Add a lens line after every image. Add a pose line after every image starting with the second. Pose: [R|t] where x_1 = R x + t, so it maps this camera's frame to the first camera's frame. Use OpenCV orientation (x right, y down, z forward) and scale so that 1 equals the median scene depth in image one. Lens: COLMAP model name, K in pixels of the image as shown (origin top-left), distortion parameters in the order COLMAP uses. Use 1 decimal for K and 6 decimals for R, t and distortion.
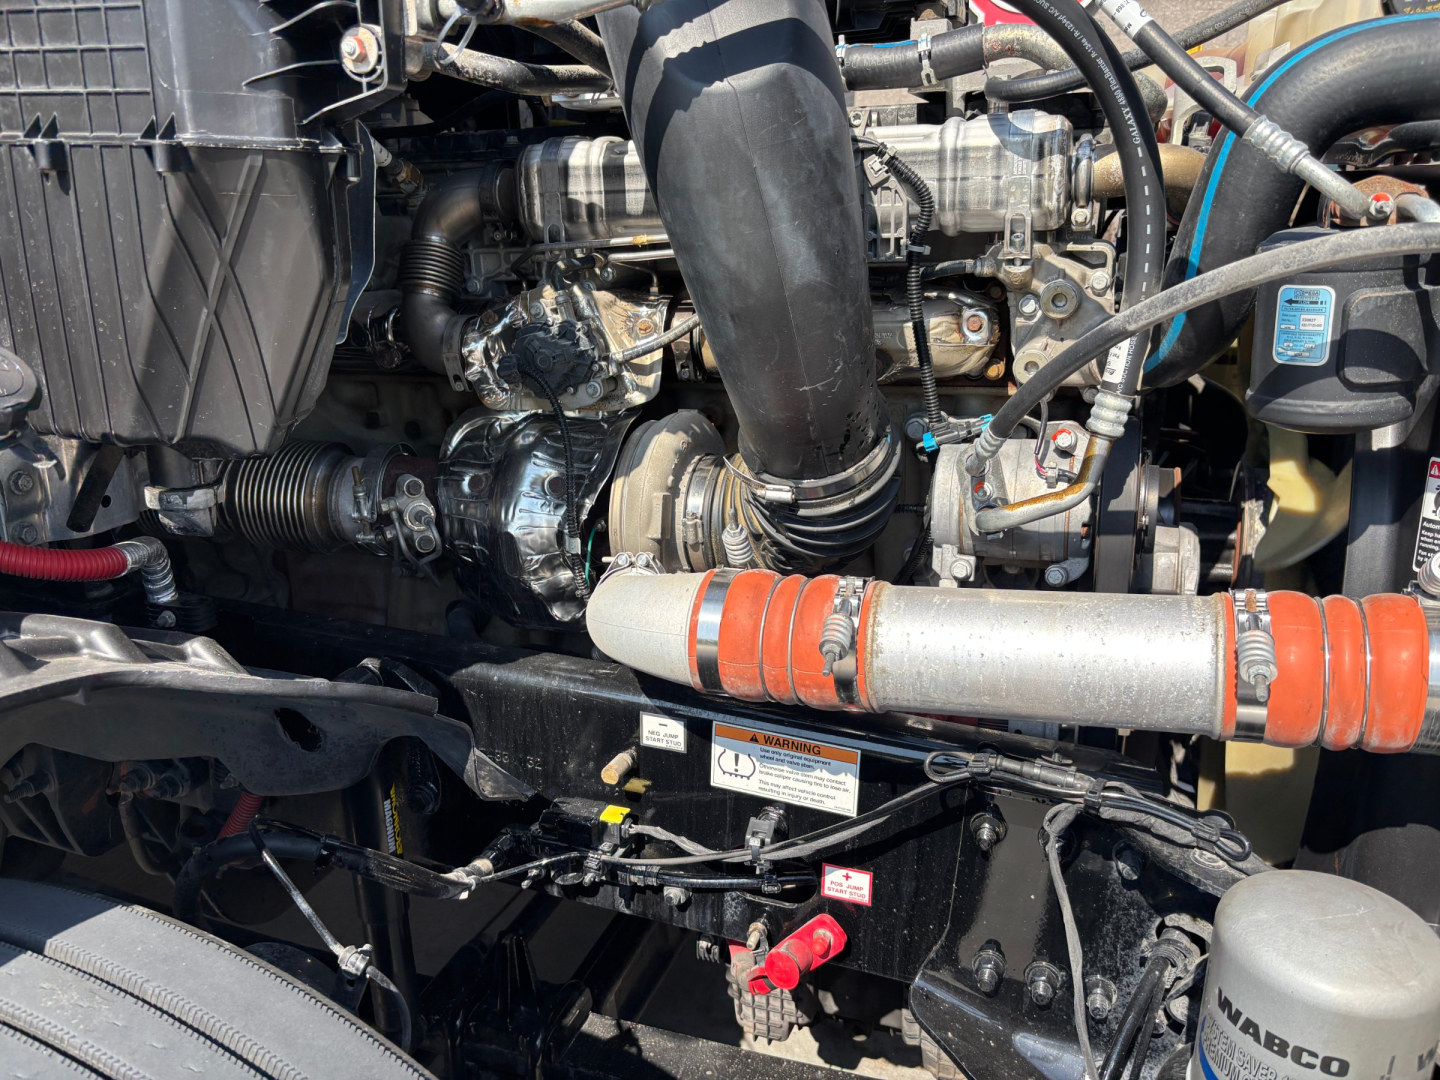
lens RADIAL K [[1106.0, 0, 719.2], [0, 1106.0, 549.0], [0, 0, 1]] dist [0.050310, -0.069870]
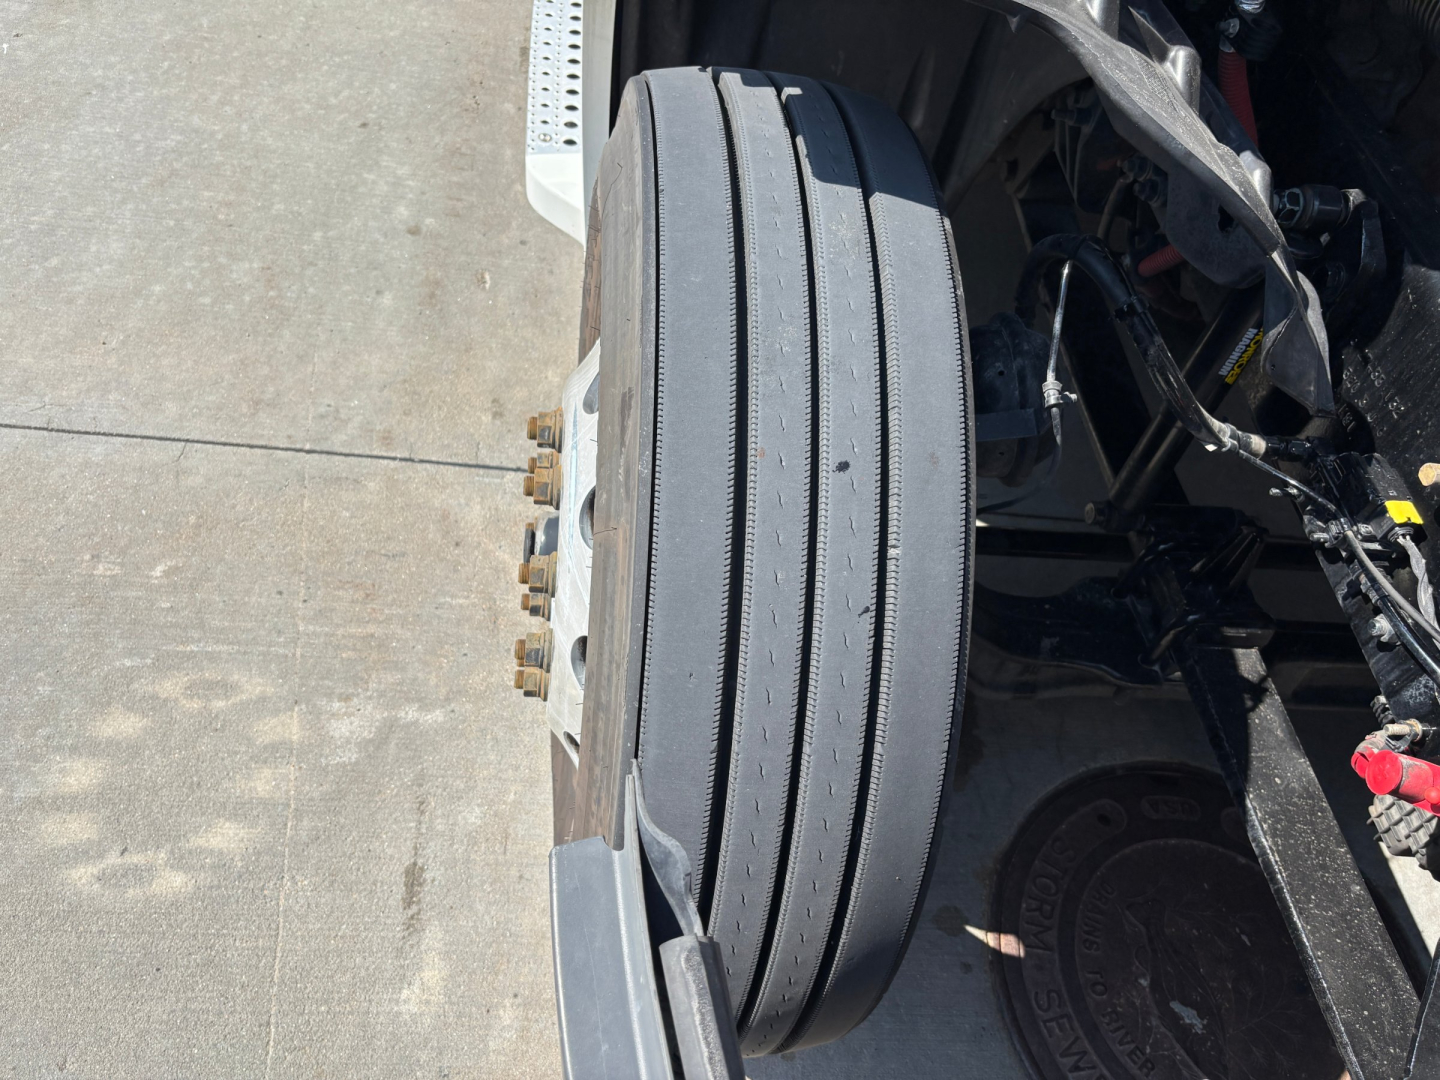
lens RADIAL K [[1106.0, 0, 719.2], [0, 1106.0, 549.0], [0, 0, 1]] dist [0.050310, -0.069870]
pose [[0.380187, 0.755210, -0.533961, 0.183606], [-0.418874, 0.655303, 0.628587, -0.059957], [0.824622, -0.015318, 0.565476, 0.084727]]
